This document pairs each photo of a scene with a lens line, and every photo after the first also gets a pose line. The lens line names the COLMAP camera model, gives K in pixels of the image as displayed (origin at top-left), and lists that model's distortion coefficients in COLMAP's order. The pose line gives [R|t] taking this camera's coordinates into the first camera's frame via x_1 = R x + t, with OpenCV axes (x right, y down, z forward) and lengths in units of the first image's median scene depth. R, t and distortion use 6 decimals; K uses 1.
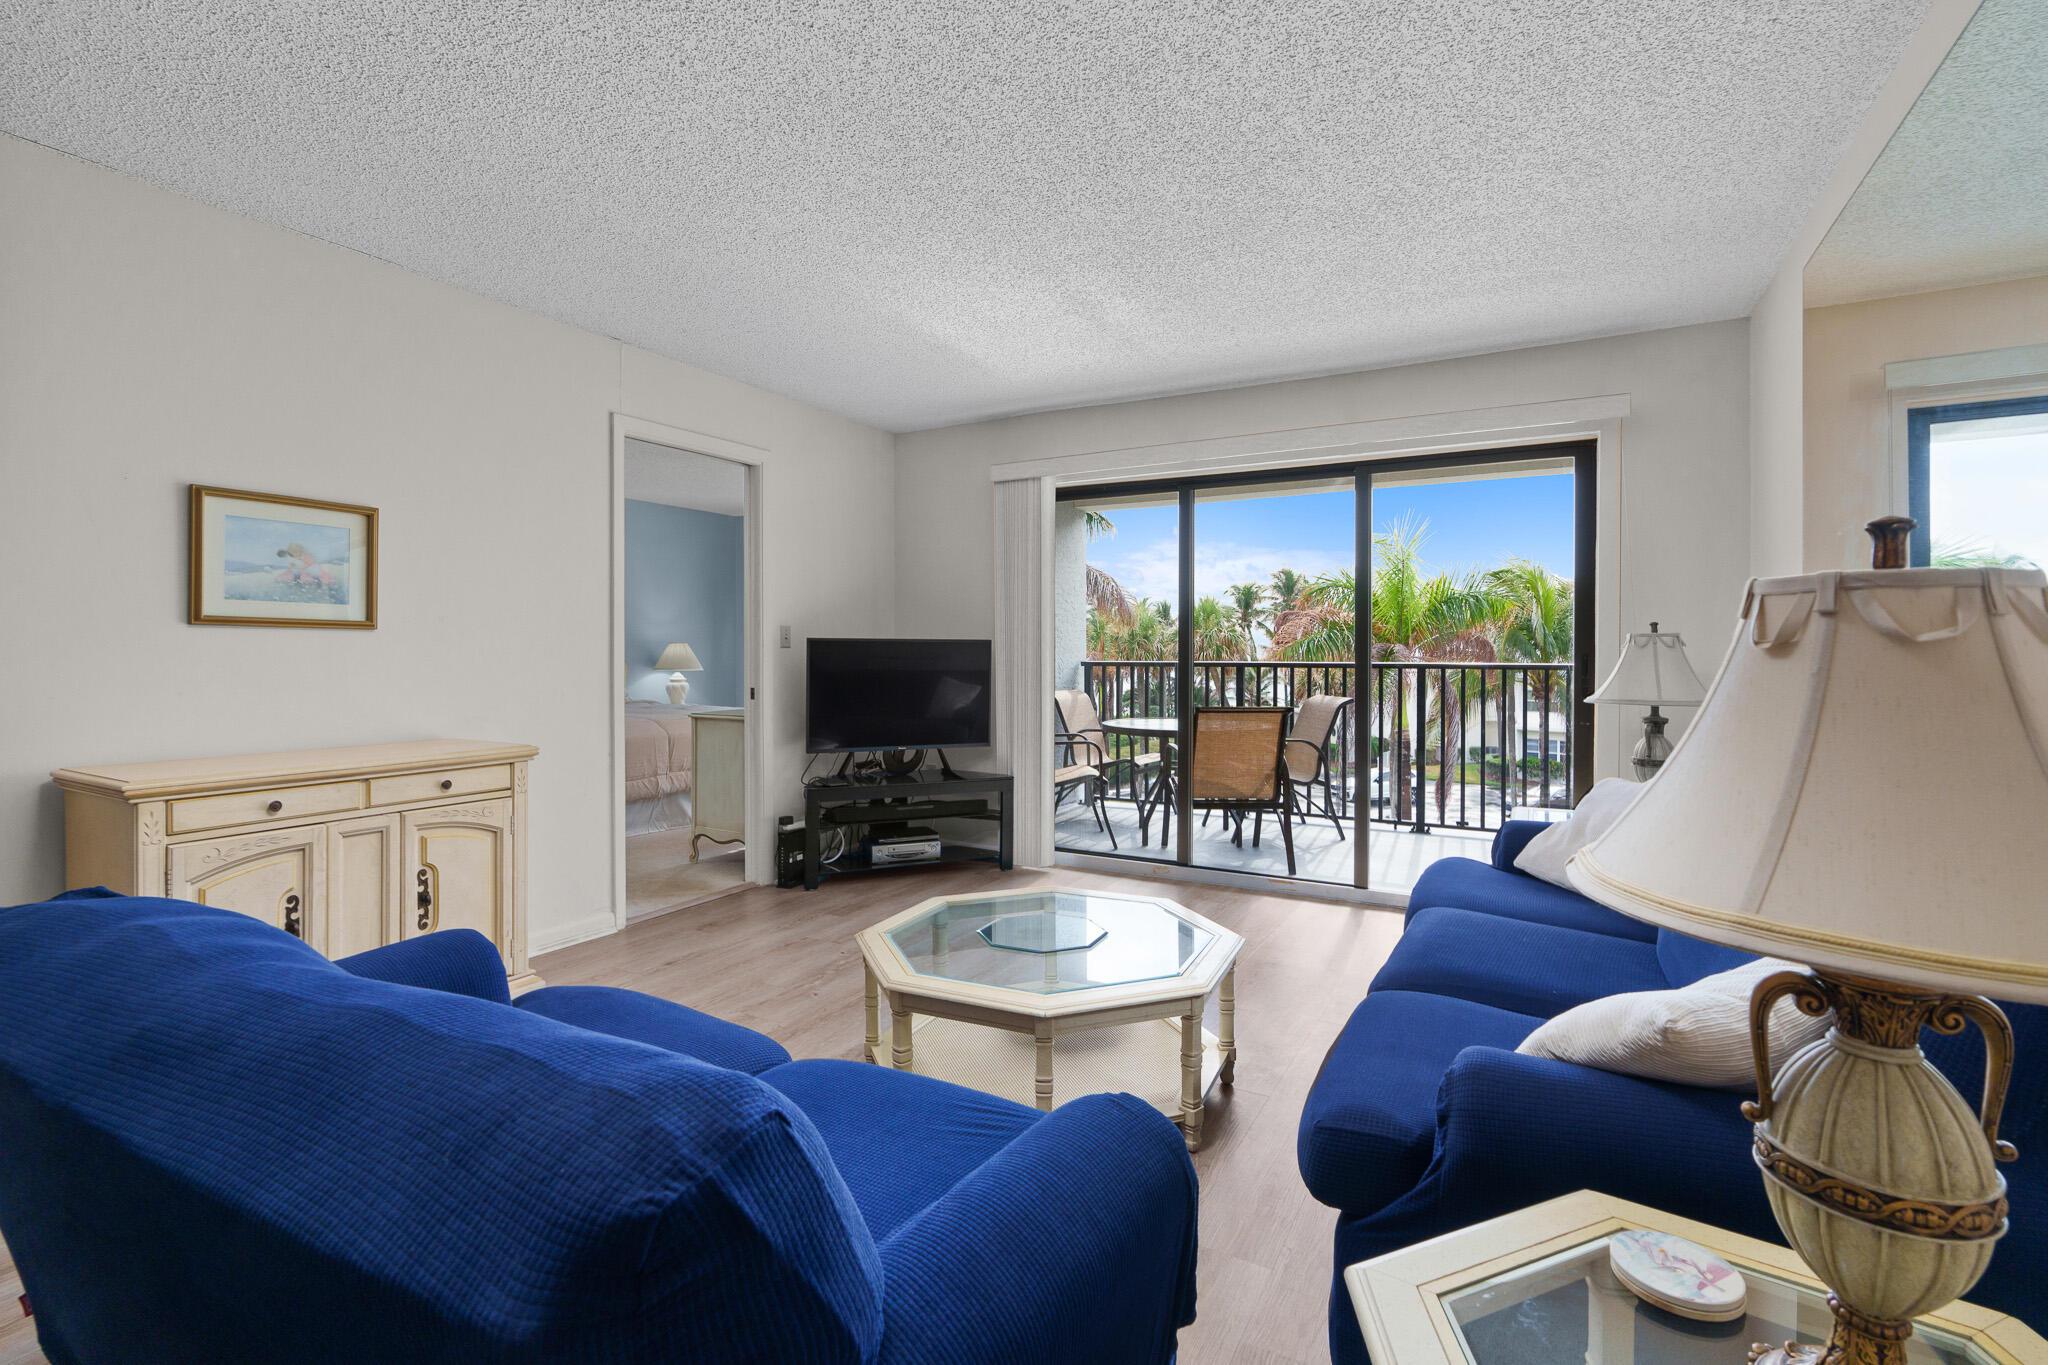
lens RADIAL K [[933.2, 0, 1024.8], [0, 933.2, 673.2], [0, 0, 1]] dist [-0.006975, 0.001686]
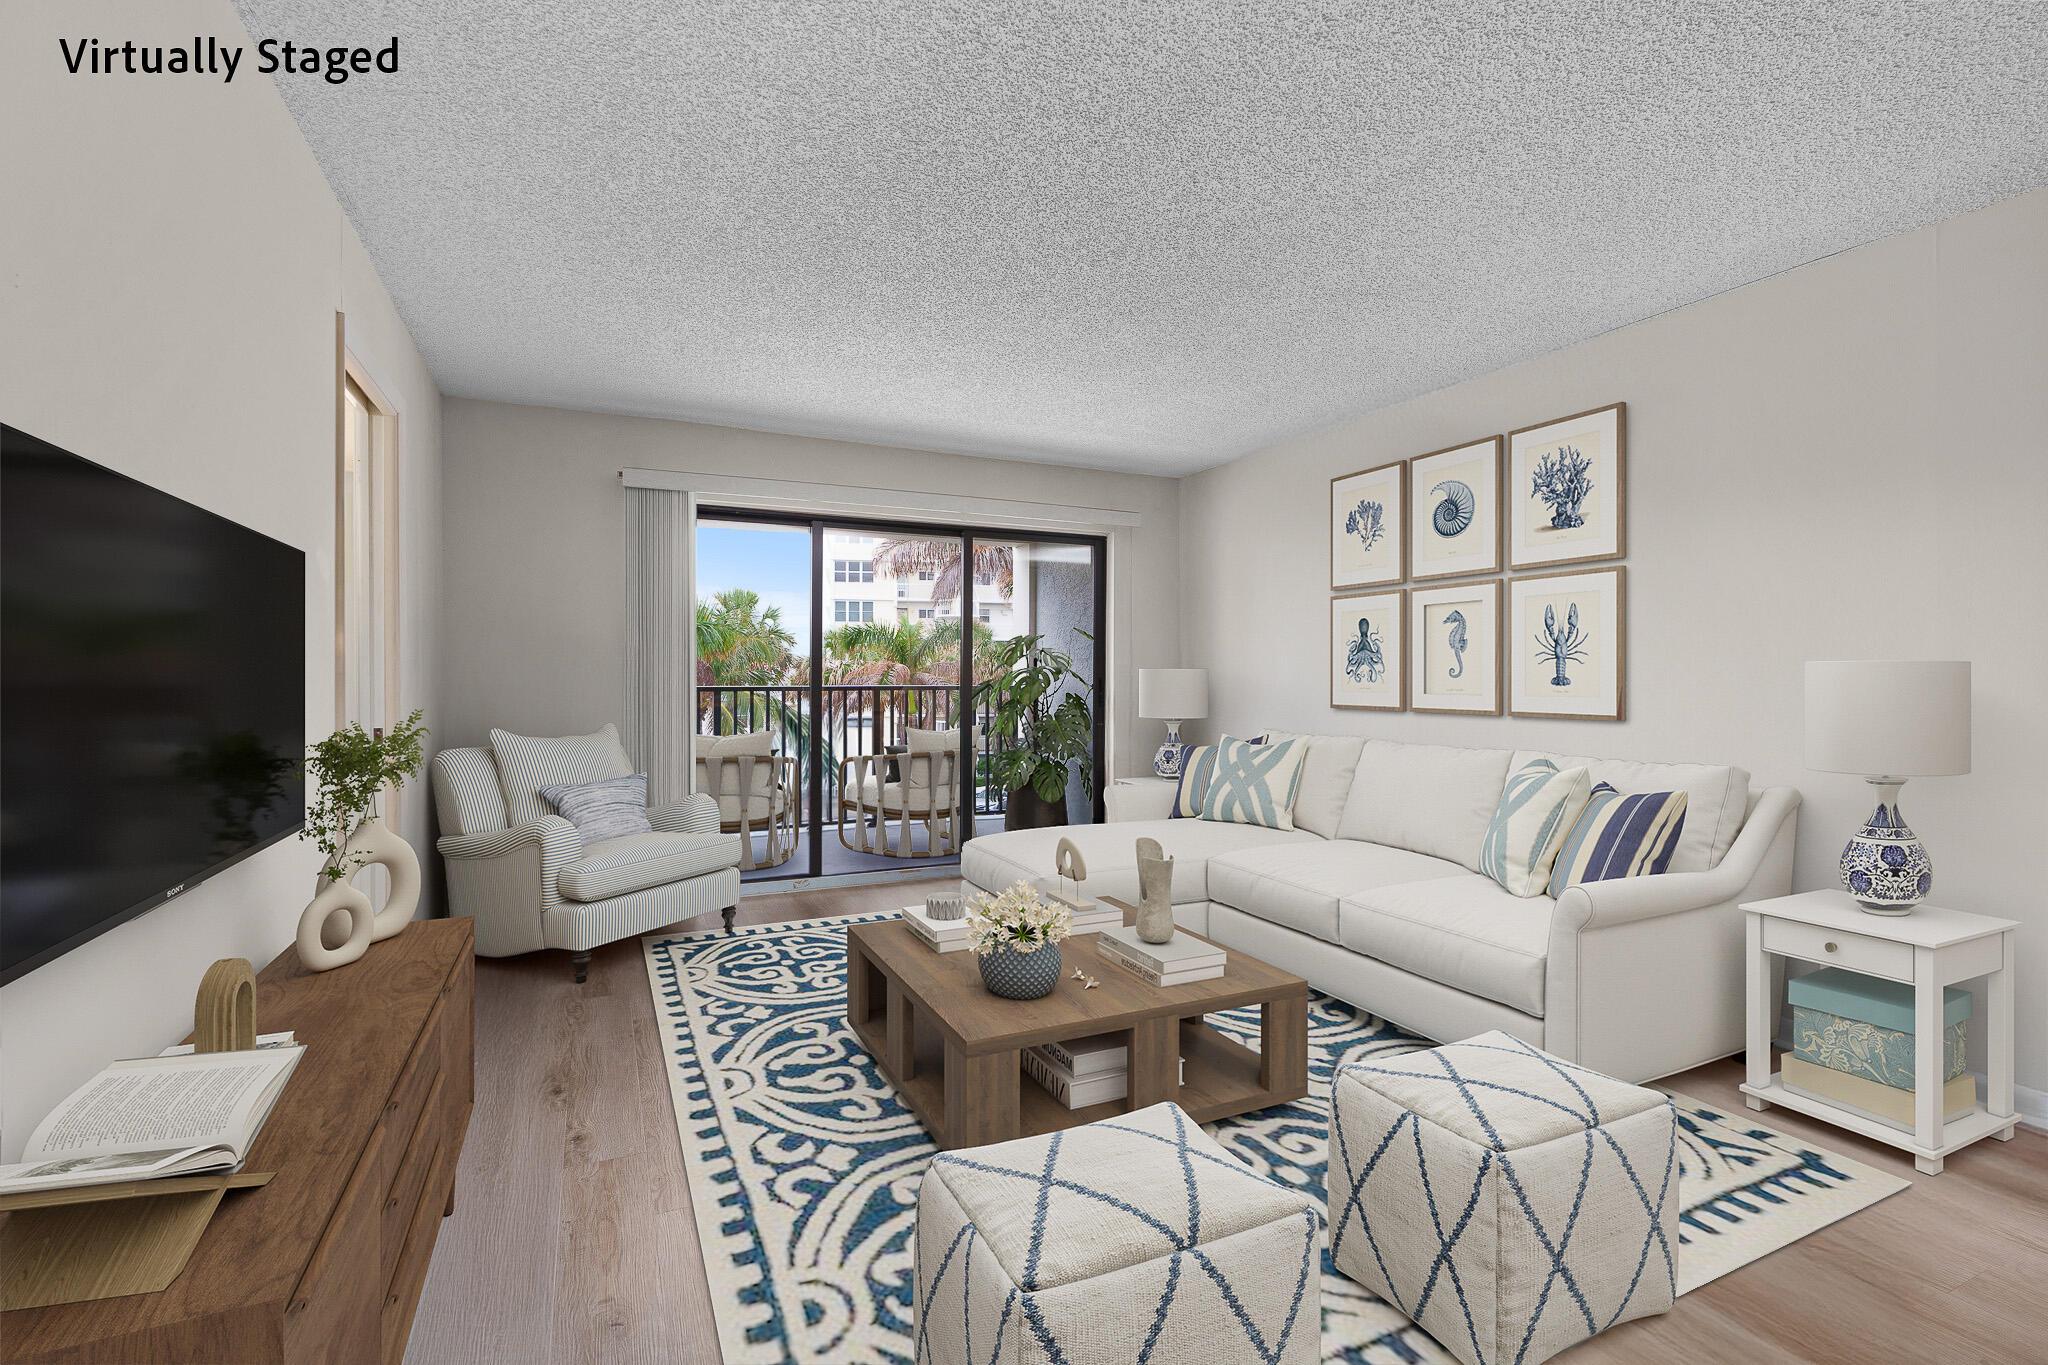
lens RADIAL K [[933.2, 0, 1024.8], [0, 933.2, 673.2], [0, 0, 1]] dist [-0.006975, 0.001686]
pose [[0.579317, 0.002495, 0.815099, -0.607119], [0.023217, 0.999539, -0.019560, -0.001614], [-0.814772, 0.030256, 0.578992, 0.205211]]
